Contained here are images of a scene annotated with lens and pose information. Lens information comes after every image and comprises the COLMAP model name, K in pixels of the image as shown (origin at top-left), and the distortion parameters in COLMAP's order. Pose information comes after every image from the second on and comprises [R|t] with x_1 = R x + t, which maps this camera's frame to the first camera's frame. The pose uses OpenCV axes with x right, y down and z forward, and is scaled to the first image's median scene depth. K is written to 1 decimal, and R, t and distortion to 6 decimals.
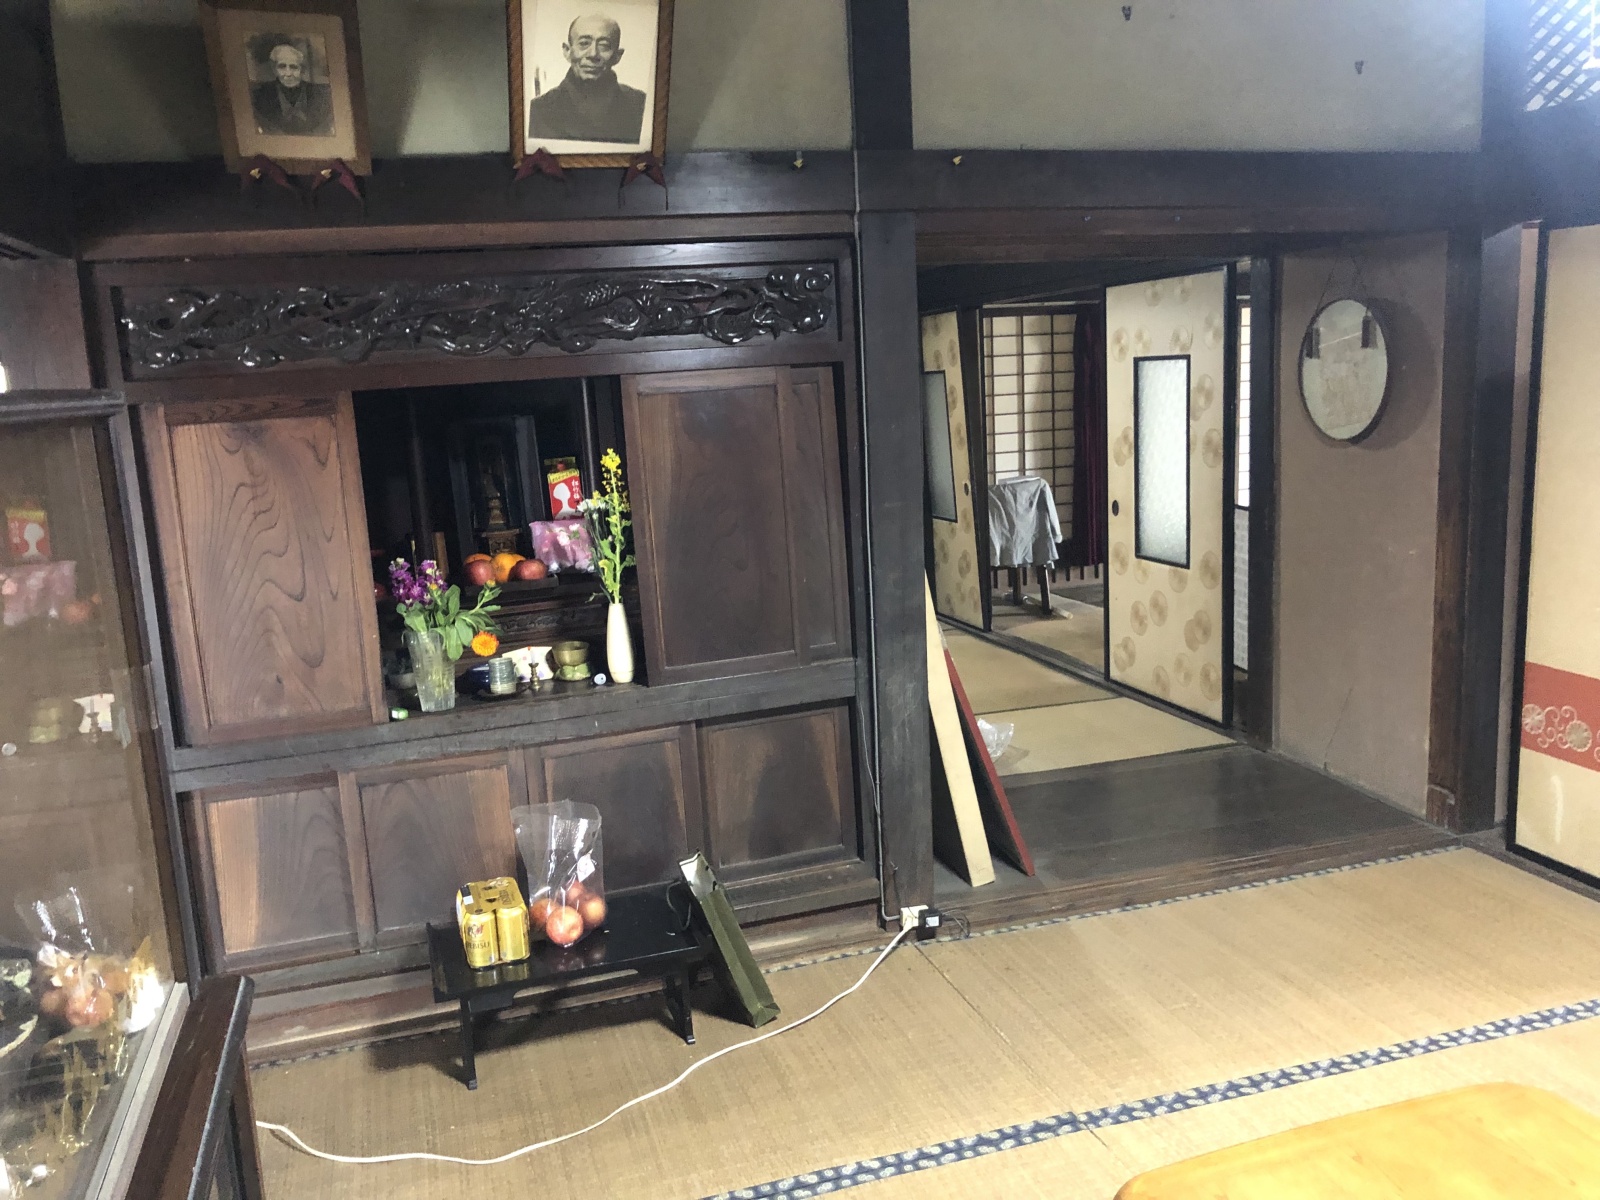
lens RADIAL K [[1311.2, 0, 797.5], [0, 1311.2, 604.9], [0, 0, 1]] dist [0.030320, -0.037907]
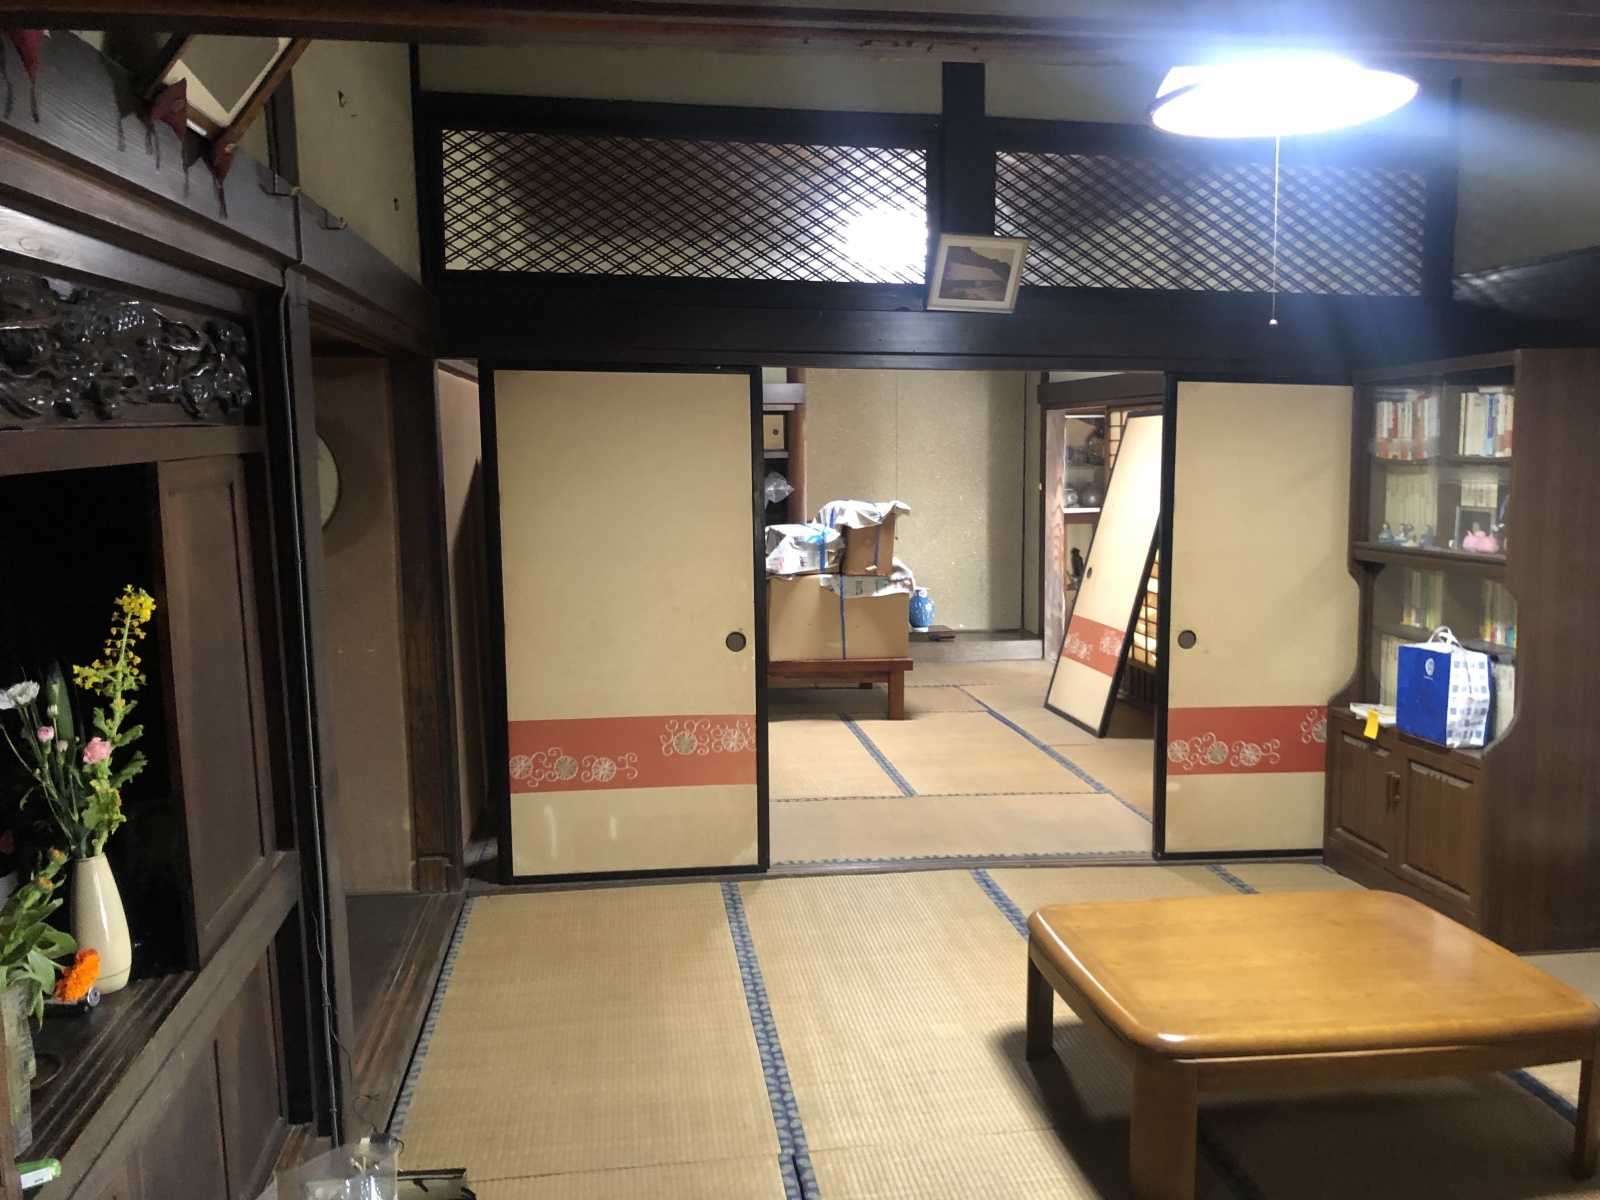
lens RADIAL K [[1311.2, 0, 798.1], [0, 1311.2, 603.0], [0, 0, 1]] dist [0.030320, -0.037907]
pose [[0.168819, -0.078374, 0.982526, -0.576018], [0.177528, 0.982949, 0.047904, -0.074464], [-0.969528, 0.166339, 0.179854, 0.513209]]
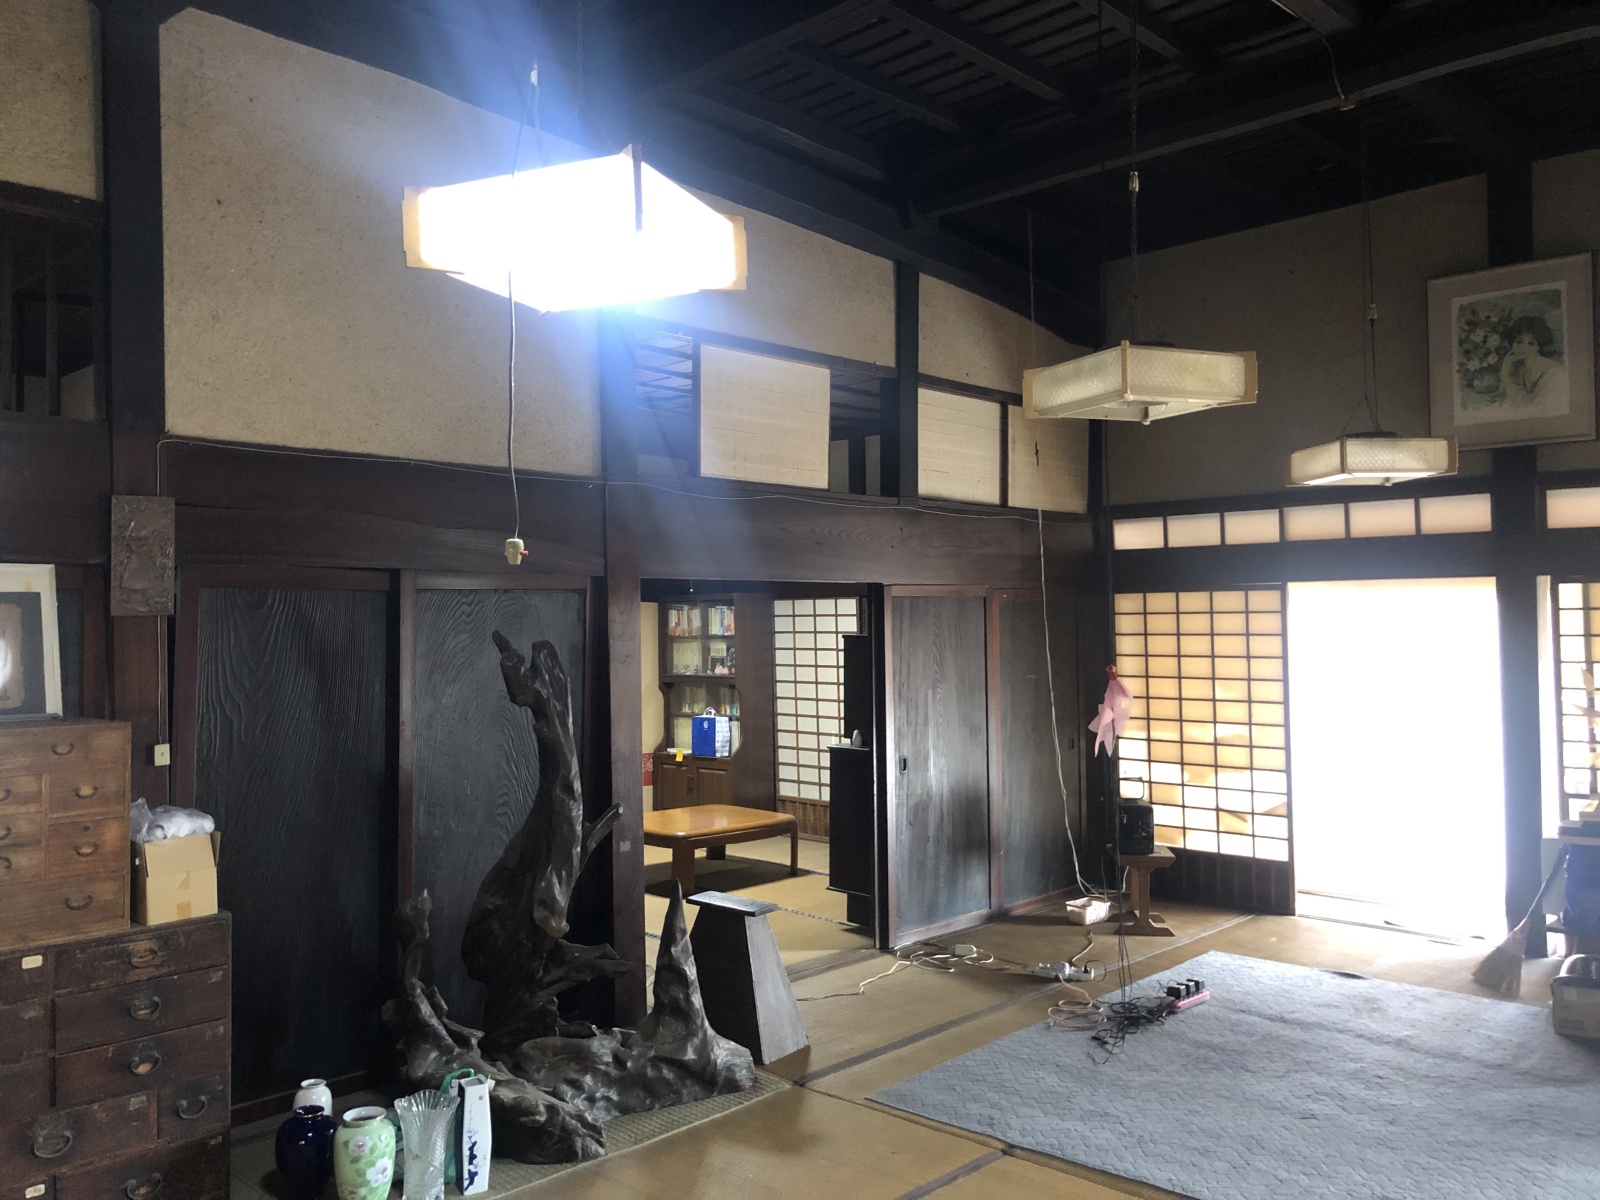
lens RADIAL K [[1311.2, 0, 797.4], [0, 1311.2, 596.0], [0, 0, 1]] dist [0.030320, -0.037907]
pose [[-0.495782, 0.062923, 0.866164, -1.242336], [0.176840, 0.983790, 0.029752, -0.127646], [-0.850251, 0.167923, -0.498873, 0.964634]]
